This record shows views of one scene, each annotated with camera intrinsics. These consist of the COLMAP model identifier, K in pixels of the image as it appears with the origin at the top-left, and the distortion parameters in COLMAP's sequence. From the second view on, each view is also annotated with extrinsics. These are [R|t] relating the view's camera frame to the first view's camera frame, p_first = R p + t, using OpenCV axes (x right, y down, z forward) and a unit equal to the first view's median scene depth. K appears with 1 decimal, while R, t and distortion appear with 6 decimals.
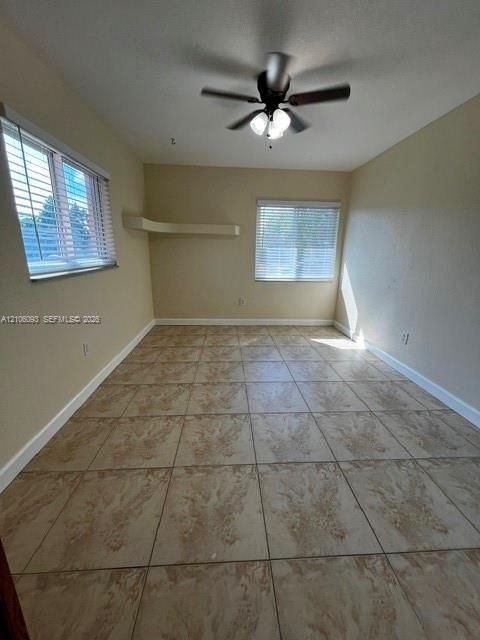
lens RADIAL K [[259.3, 0, 240.0], [0, 259.3, 320.0], [0, 0, 1]] dist [0.001304, -0.000001]
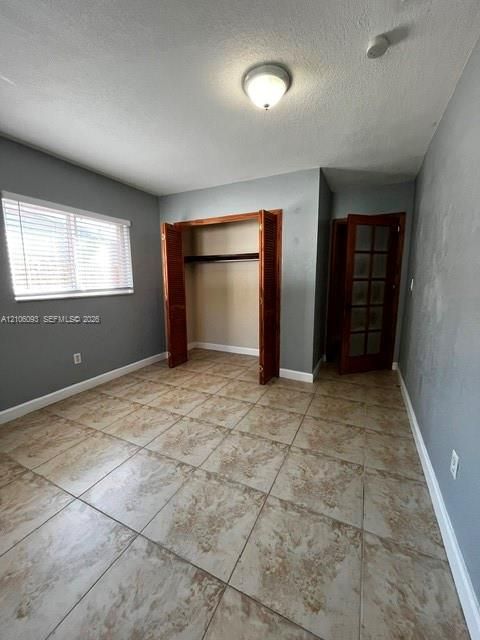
lens RADIAL K [[256.9, 0, 240.0], [0, 256.9, 320.0], [0, 0, 1]] dist [0.006593, -0.000356]
pose [[0.877393, 0.067438, -0.475008, 0.430046], [-0.118890, 0.989753, -0.079085, -0.003588], [0.464808, 0.125863, 0.876420, 0.021315]]
